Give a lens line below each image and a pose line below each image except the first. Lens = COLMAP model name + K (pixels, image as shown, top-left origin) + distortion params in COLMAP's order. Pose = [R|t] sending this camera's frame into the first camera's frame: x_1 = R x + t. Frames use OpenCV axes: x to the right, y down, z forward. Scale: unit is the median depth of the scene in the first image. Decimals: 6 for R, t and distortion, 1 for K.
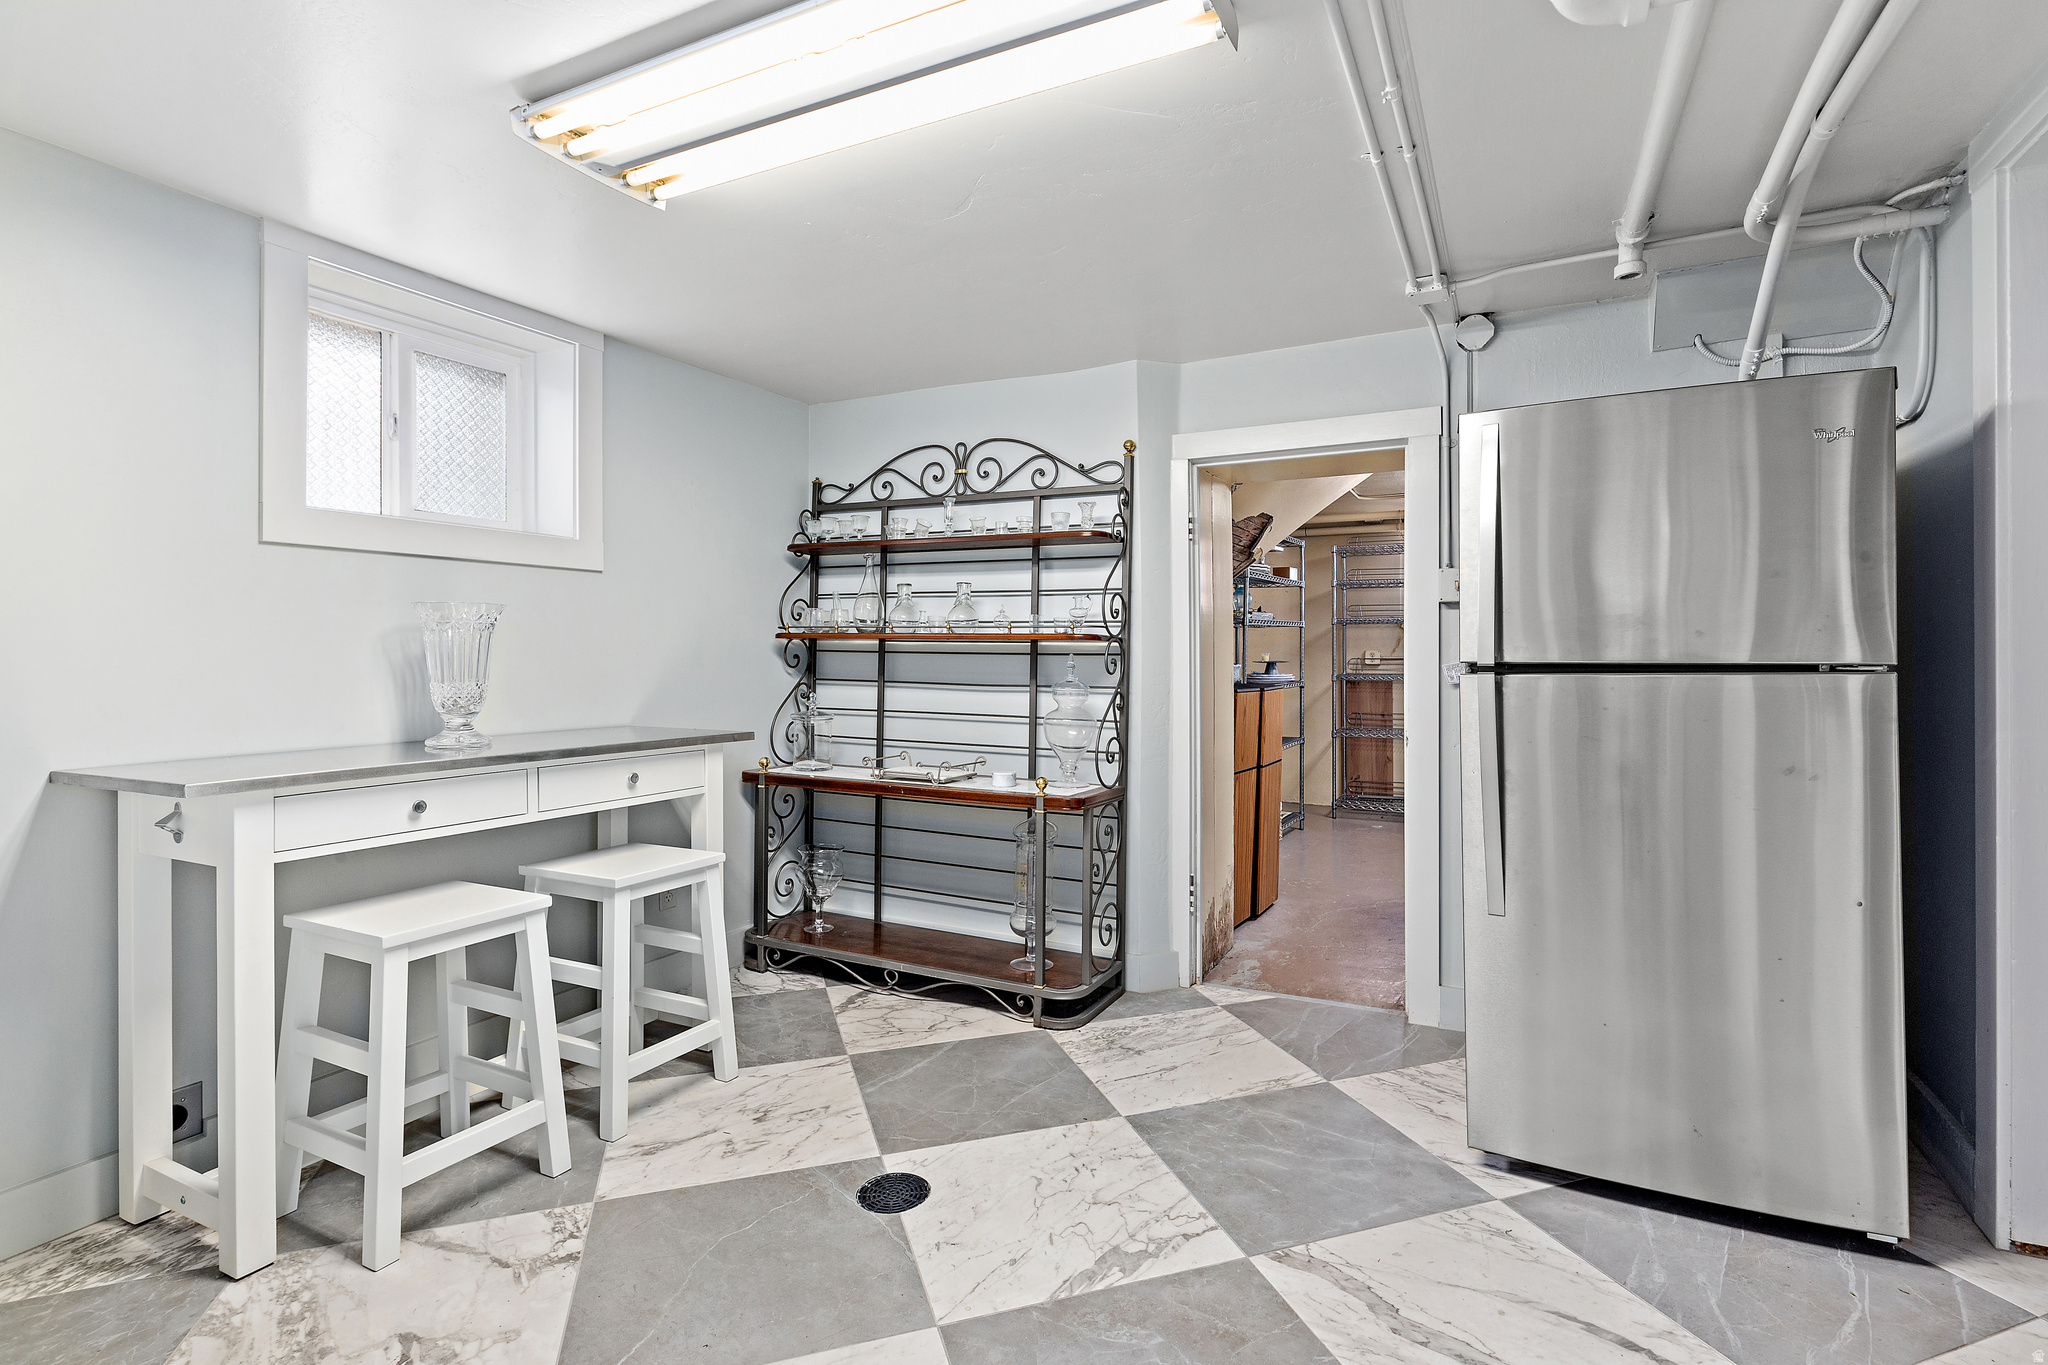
lens RADIAL K [[977.2, 0, 1030.2], [0, 977.2, 662.8], [0, 0, 1]] dist [-0.004197, -0.000087]
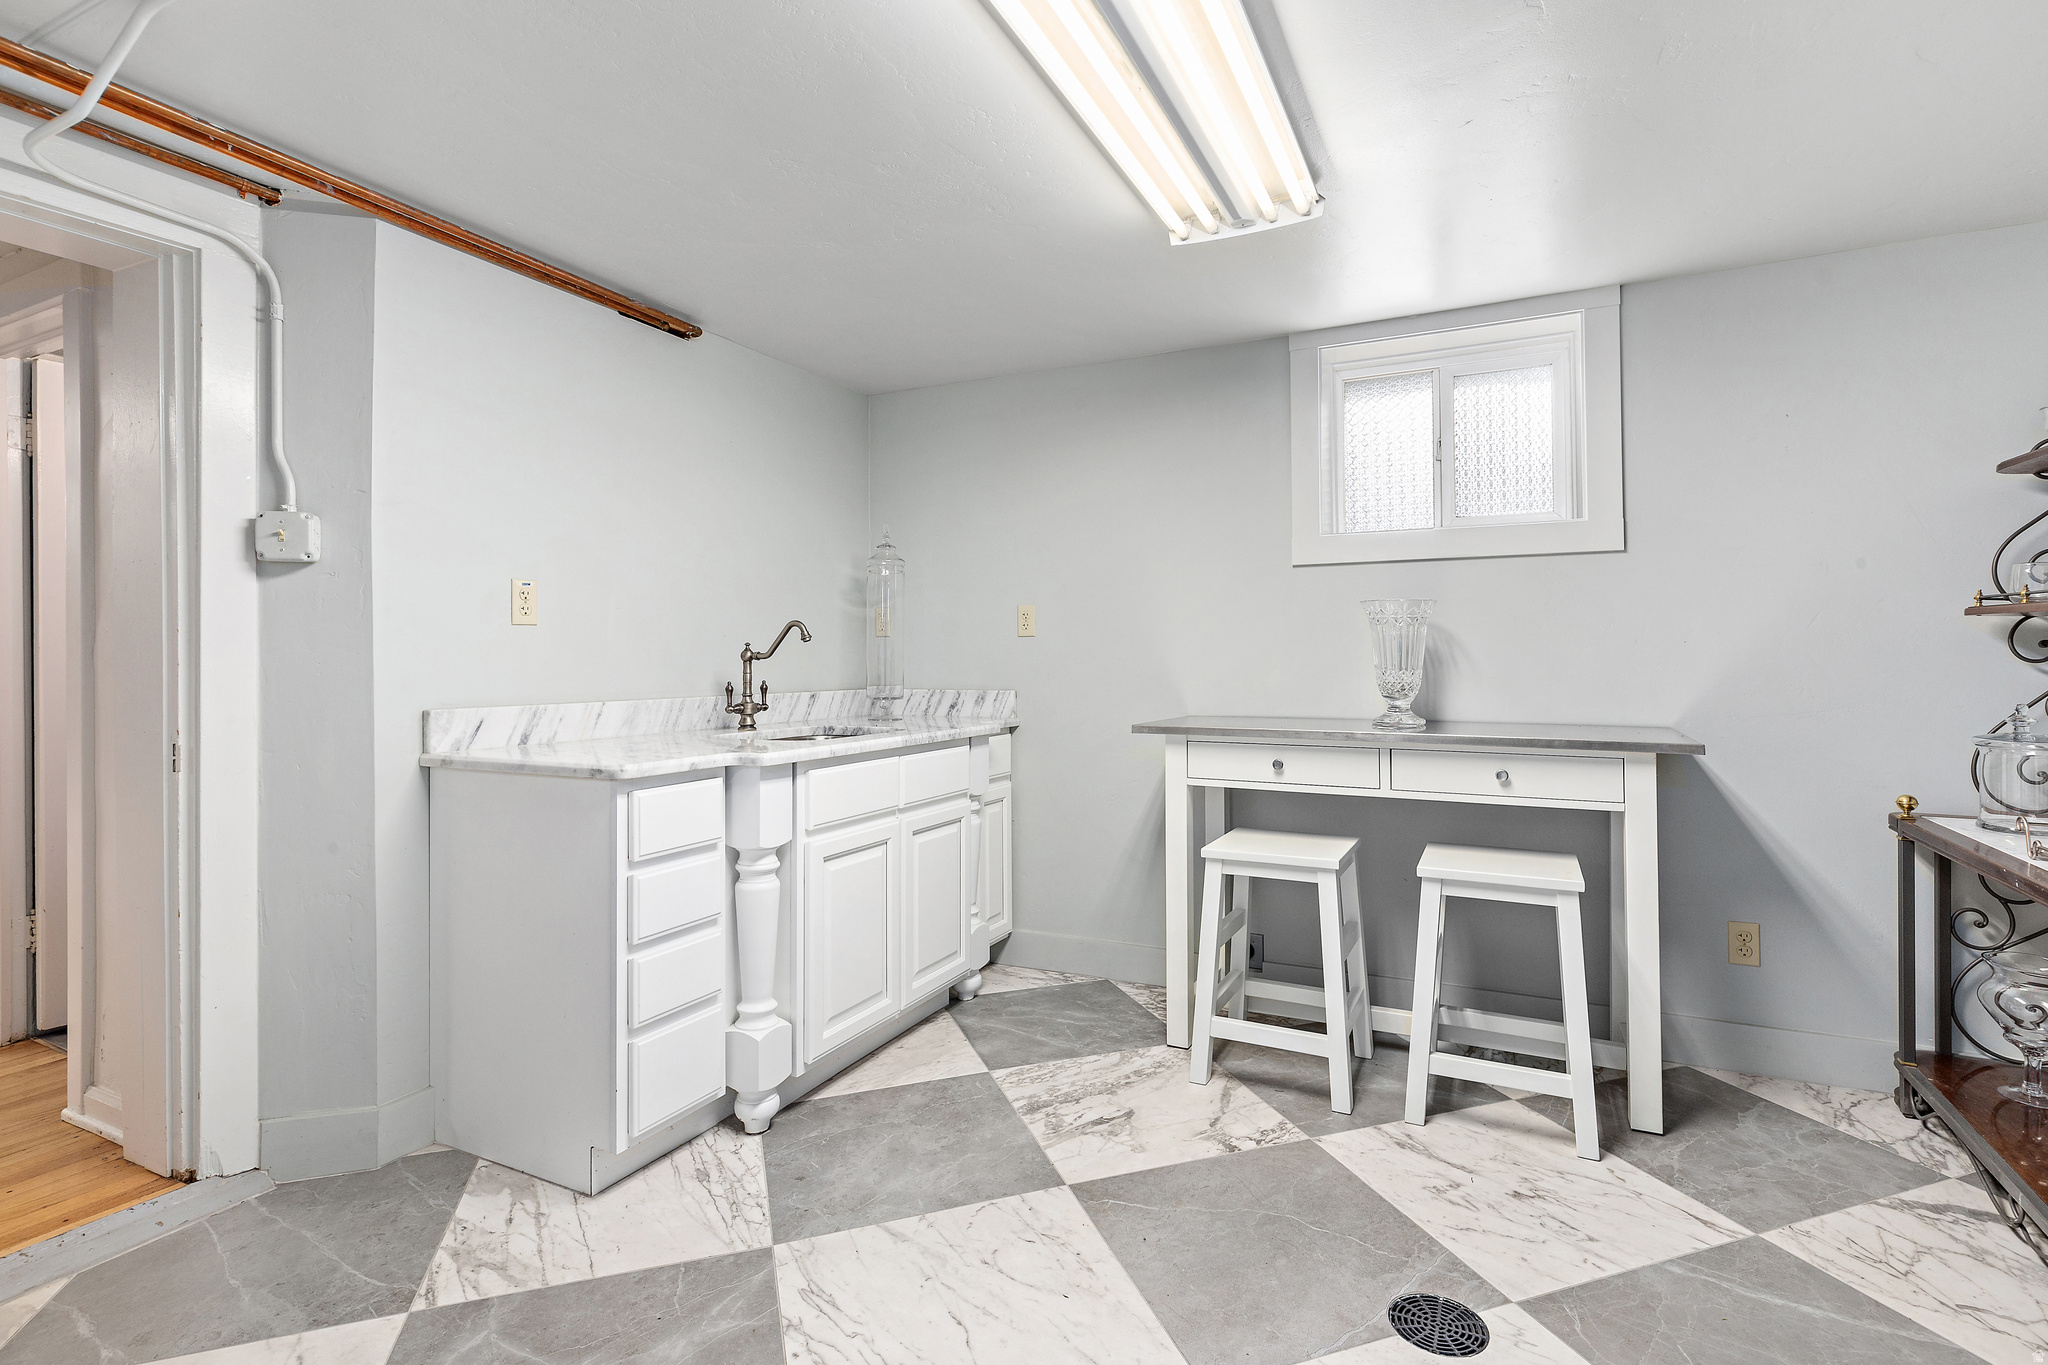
lens RADIAL K [[977.2, 0, 1055.8], [0, 977.2, 655.0], [0, 0, 1]] dist [-0.004197, -0.000087]
pose [[0.010842, 0.003067, -0.999937, 0.566011], [-0.001860, 0.999994, 0.003047, 0.000458], [0.999939, 0.001826, 0.010848, 0.600668]]
